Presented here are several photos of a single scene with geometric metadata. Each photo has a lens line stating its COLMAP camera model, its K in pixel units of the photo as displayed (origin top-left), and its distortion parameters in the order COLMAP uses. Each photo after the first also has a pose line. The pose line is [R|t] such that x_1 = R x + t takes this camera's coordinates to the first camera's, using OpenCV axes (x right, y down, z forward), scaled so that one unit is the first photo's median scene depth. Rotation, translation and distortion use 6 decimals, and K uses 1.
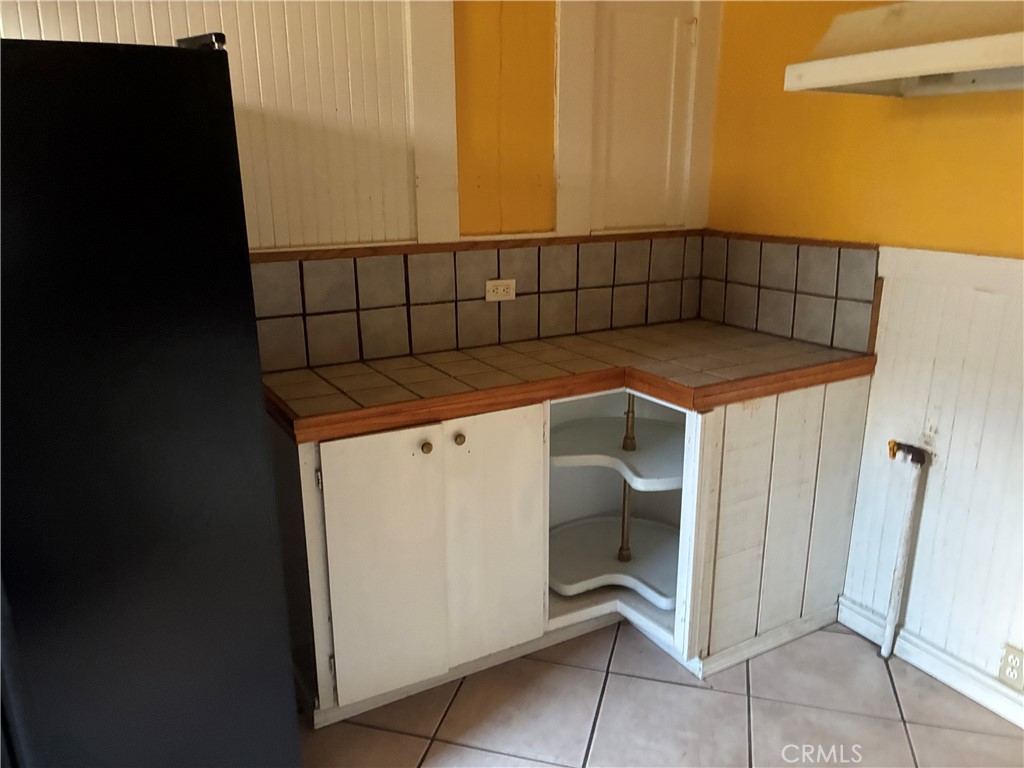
lens RADIAL K [[771.6, 0, 514.7], [0, 771.6, 393.1], [0, 0, 1]] dist [0.081015, -0.106827]
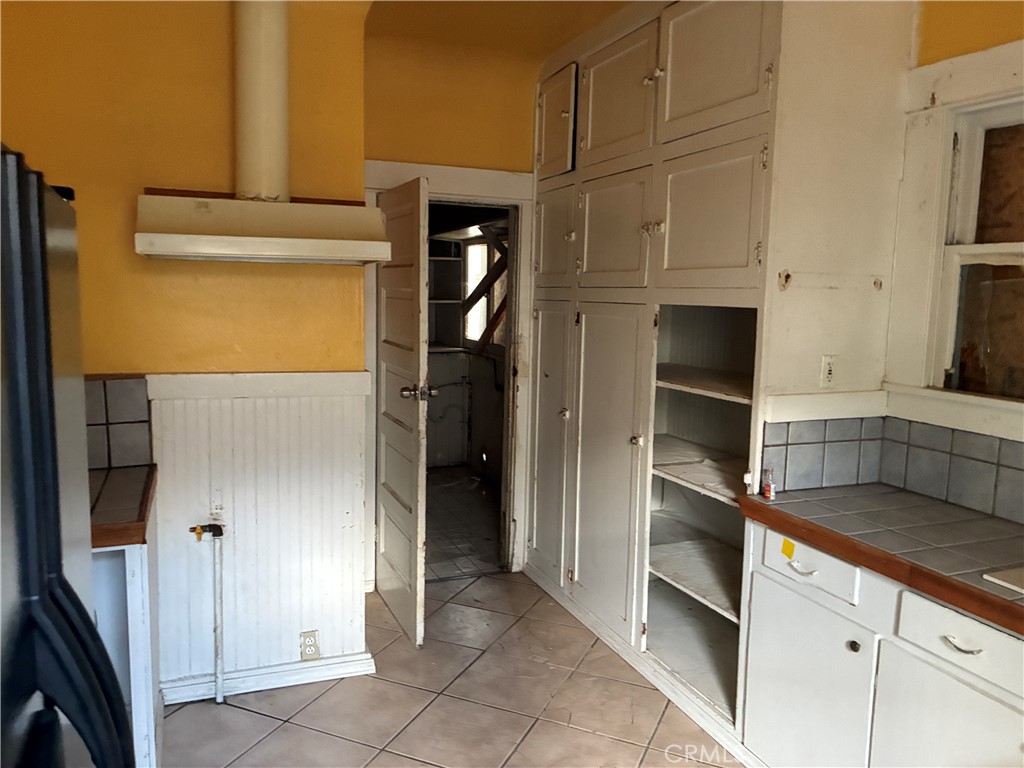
lens RADIAL K [[771.6, 0, 514.7], [0, 771.6, 393.1], [0, 0, 1]] dist [0.081015, -0.106827]
pose [[0.142615, -0.122178, 0.982208, -0.635355], [0.250969, 0.964385, 0.083521, -0.120036], [-0.957432, 0.234593, 0.168199, 0.266029]]
